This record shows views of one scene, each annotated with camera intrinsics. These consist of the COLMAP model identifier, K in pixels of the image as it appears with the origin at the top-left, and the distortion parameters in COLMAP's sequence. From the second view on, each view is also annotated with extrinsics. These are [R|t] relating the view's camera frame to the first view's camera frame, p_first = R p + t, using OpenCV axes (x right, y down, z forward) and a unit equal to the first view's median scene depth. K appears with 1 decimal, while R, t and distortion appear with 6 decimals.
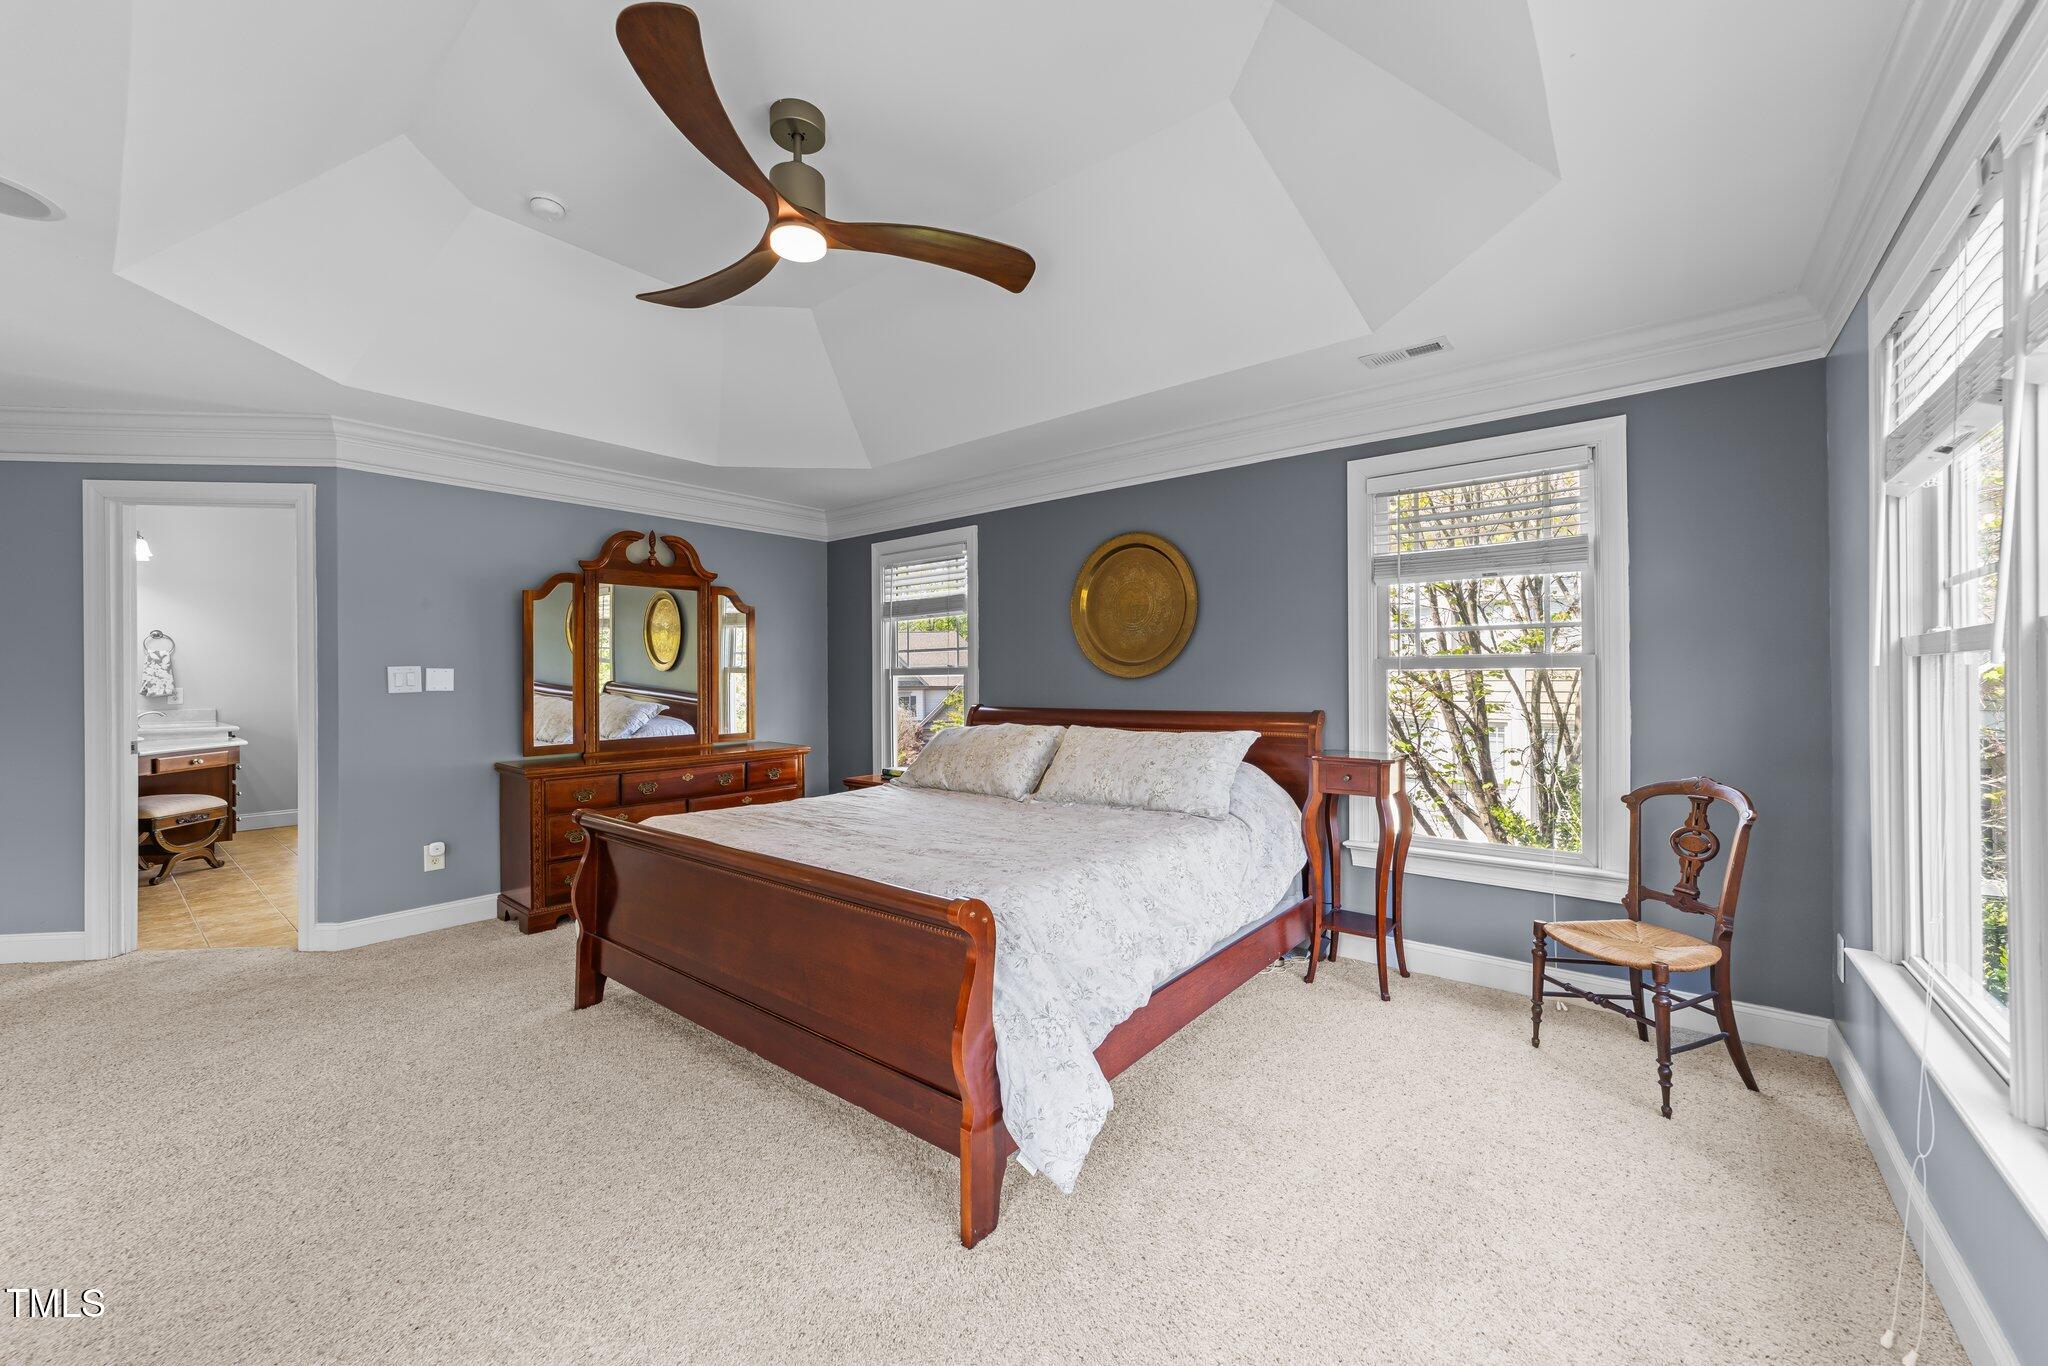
lens RADIAL K [[792.8, 0, 1024.0], [0, 792.8, 683.0], [0, 0, 1]] dist [-0.001484, -0.000138]
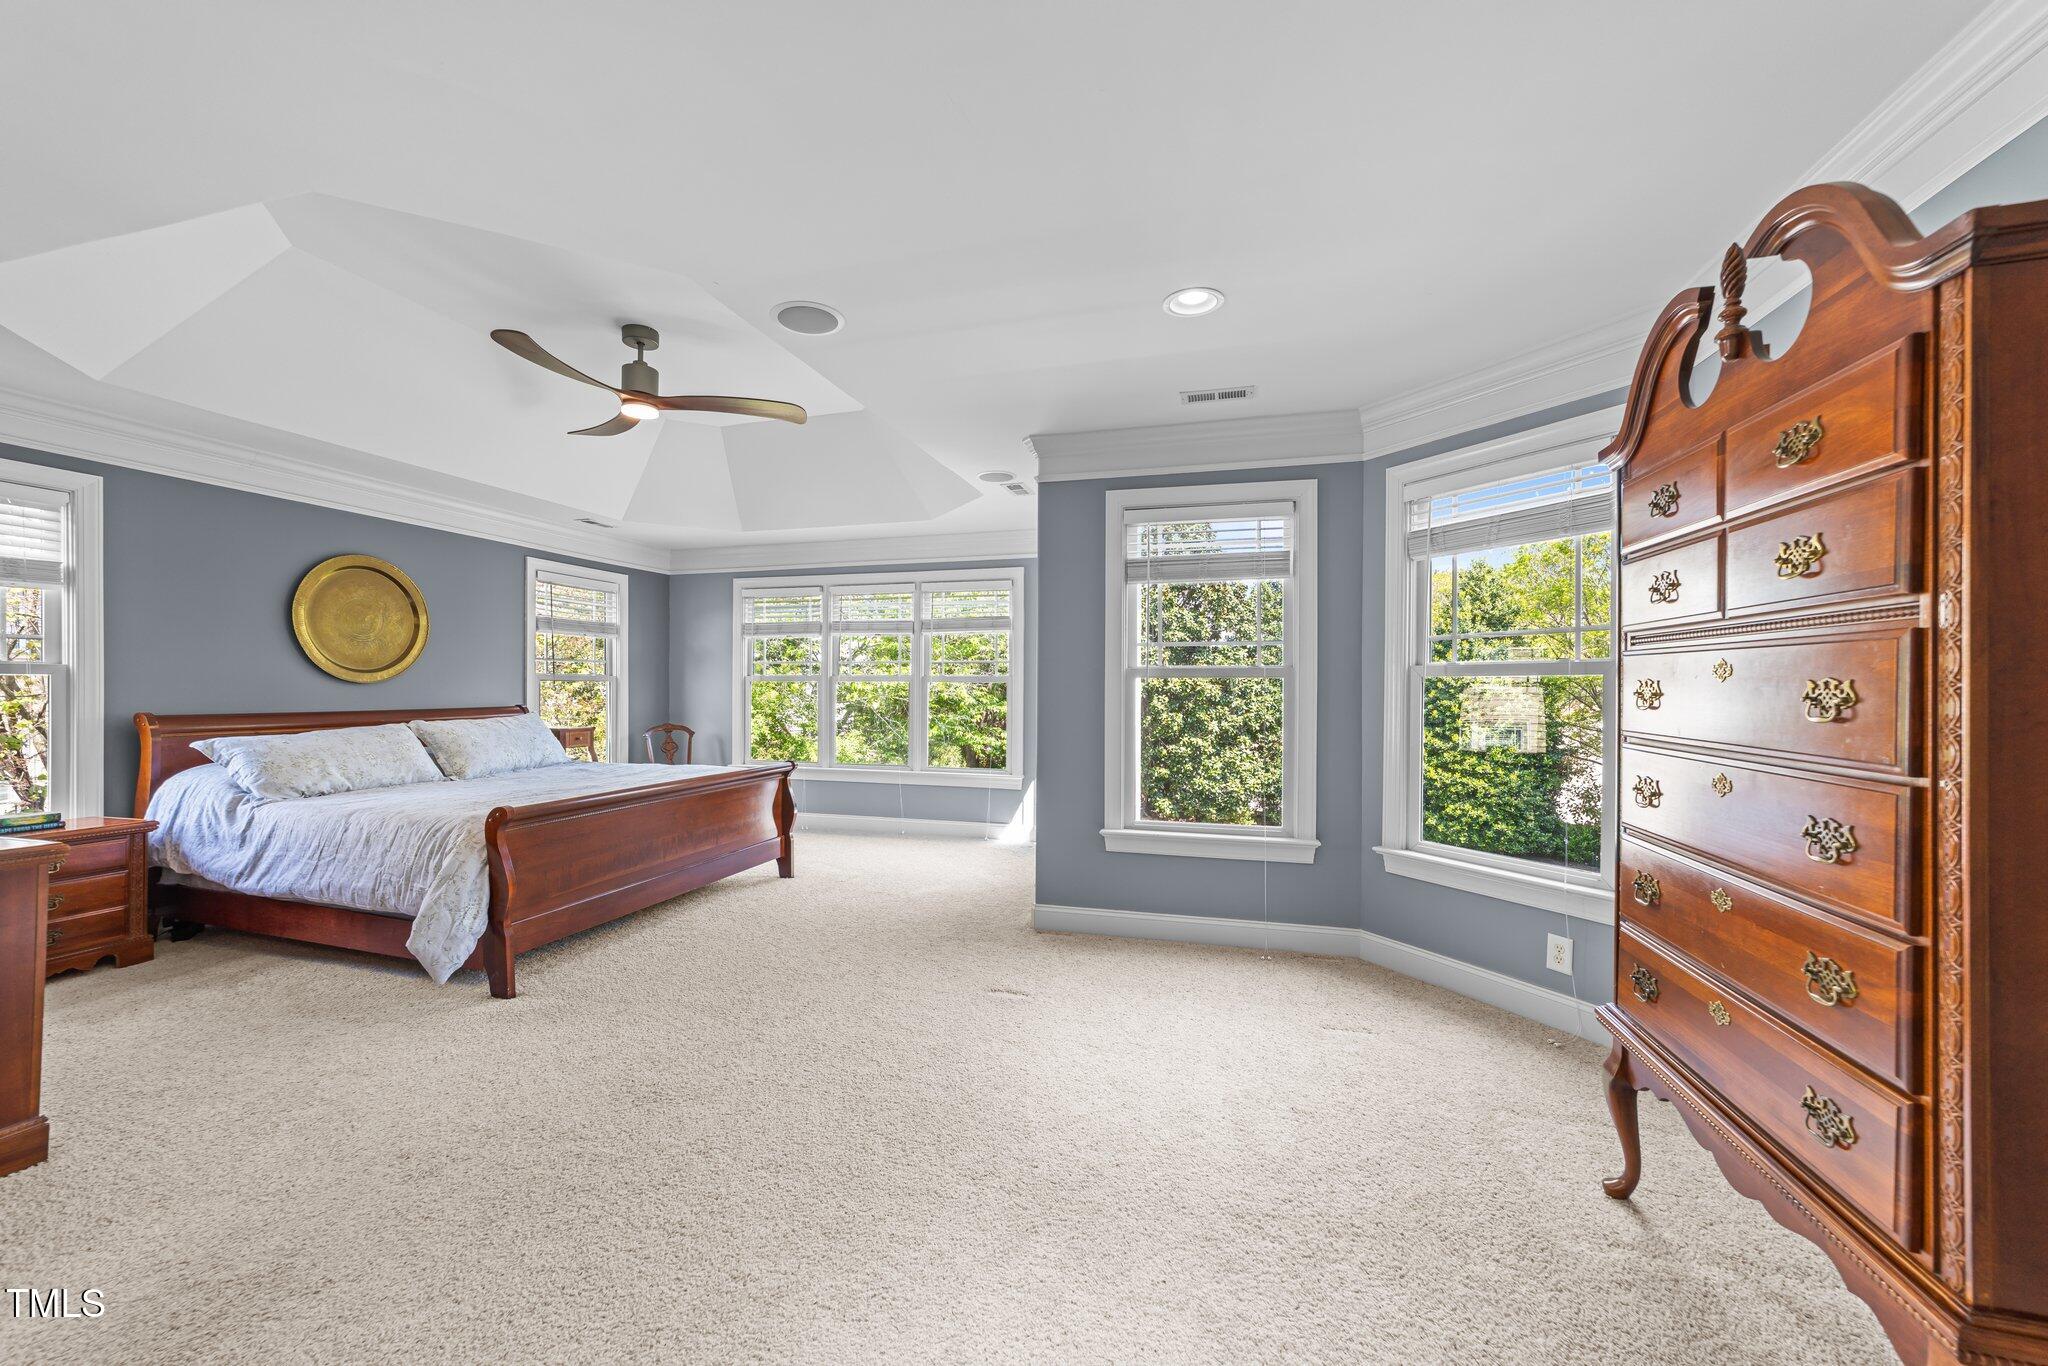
lens RADIAL K [[792.8, 0, 1024.0], [0, 792.8, 683.0], [0, 0, 1]] dist [-0.001484, -0.000138]
pose [[-0.391718, 0.009132, 0.920040, -1.600406], [0.002890, 0.999958, -0.008695, 0.009787], [-0.920081, -0.000747, -0.391728, 0.705653]]
